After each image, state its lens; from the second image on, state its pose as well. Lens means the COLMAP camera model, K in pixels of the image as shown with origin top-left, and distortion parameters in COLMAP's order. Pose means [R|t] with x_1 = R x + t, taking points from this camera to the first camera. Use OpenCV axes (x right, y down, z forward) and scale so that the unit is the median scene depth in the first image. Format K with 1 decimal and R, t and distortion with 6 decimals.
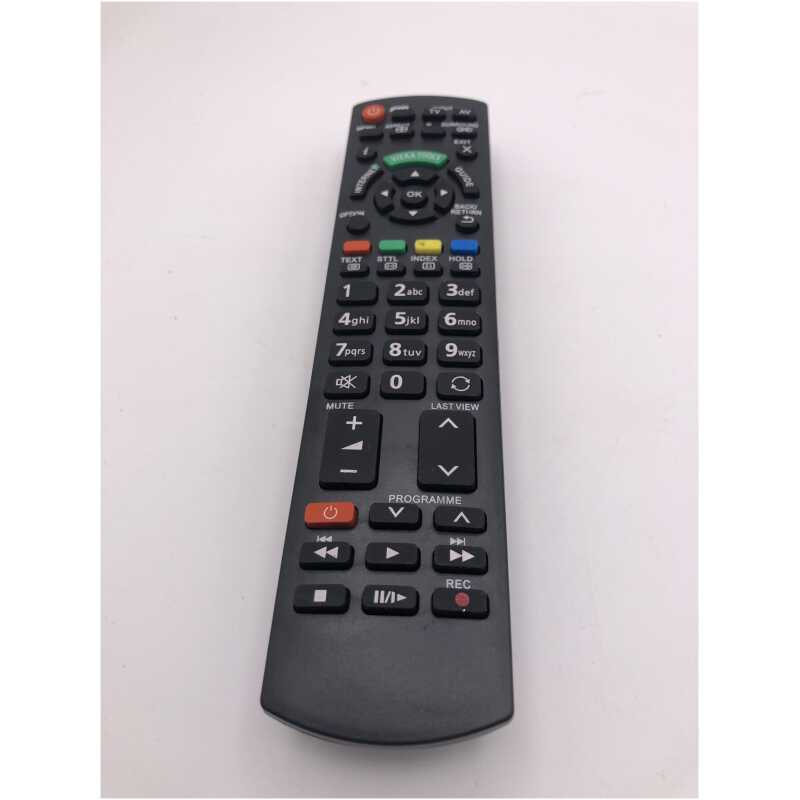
lens RADIAL K [[677.1, 0, 400.0], [0, 677.1, 400.0], [0, 0, 1]] dist [0.052512, -0.003202]
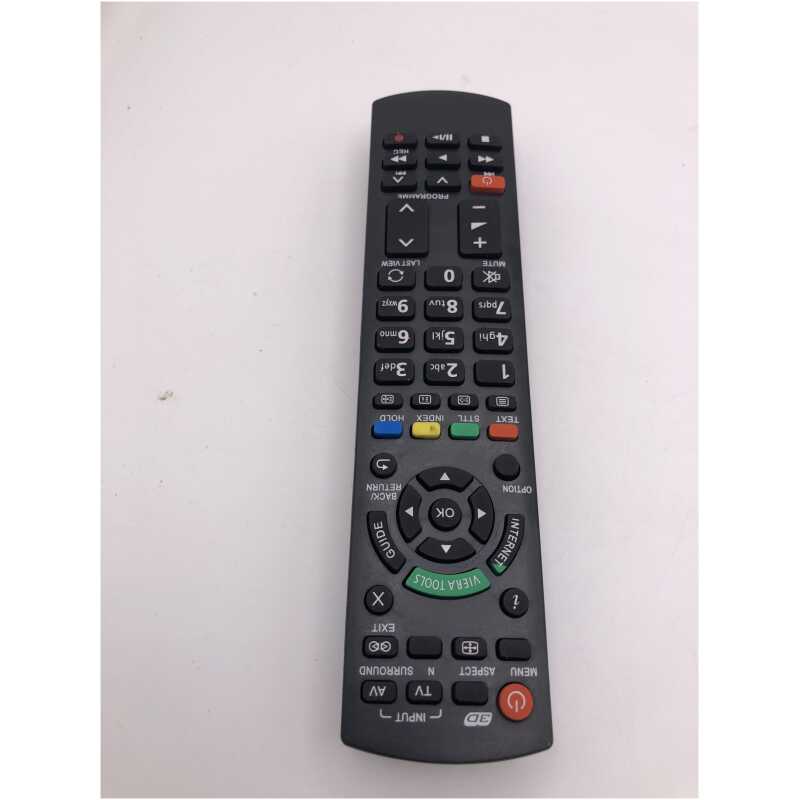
lens RADIAL K [[677.1, 0, 400.0], [0, 677.1, 400.0], [0, 0, 1]] dist [0.052512, -0.003202]
pose [[-0.998103, 0.049673, 0.036364, 0.045843], [0.005903, -0.510748, 0.859710, -1.103653], [0.061278, 0.858294, 0.509486, 0.536617]]
